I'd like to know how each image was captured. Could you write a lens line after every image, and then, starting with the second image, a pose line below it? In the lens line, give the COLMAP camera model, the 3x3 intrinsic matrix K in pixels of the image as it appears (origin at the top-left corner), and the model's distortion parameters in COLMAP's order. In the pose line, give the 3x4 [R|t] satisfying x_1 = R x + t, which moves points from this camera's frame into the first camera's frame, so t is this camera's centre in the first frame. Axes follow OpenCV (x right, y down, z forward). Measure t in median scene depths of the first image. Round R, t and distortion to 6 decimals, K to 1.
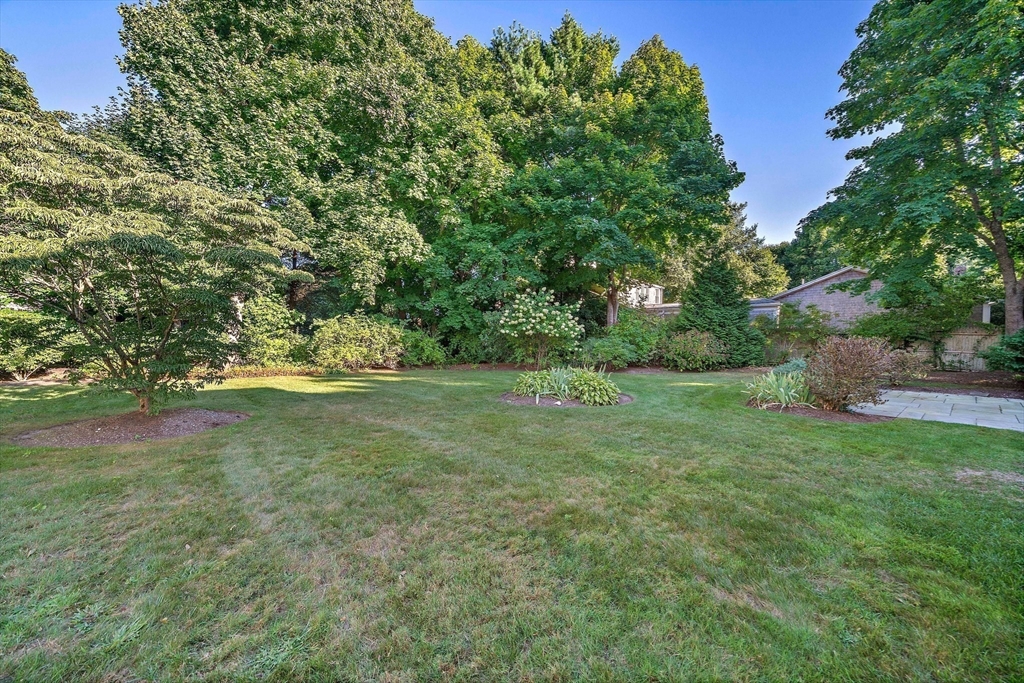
lens RADIAL K [[364.0, 0, 514.8], [0, 364.0, 336.0], [0, 0, 1]] dist [-0.023115, 0.001392]
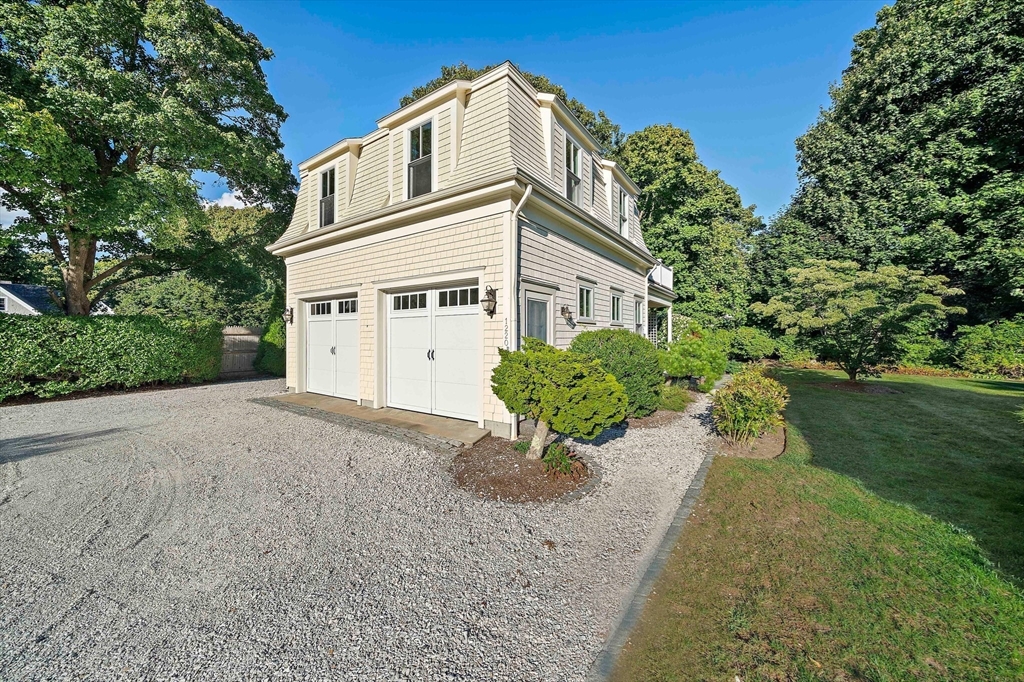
lens RADIAL K [[364.0, 0, 515.8], [0, 364.0, 334.6], [0, 0, 1]] dist [-0.023115, 0.001392]
pose [[0.179537, 0.002837, -0.983747, 0.256039], [-0.006061, 0.999980, 0.001777, -0.016927], [0.983732, 0.005644, 0.179551, -0.520422]]
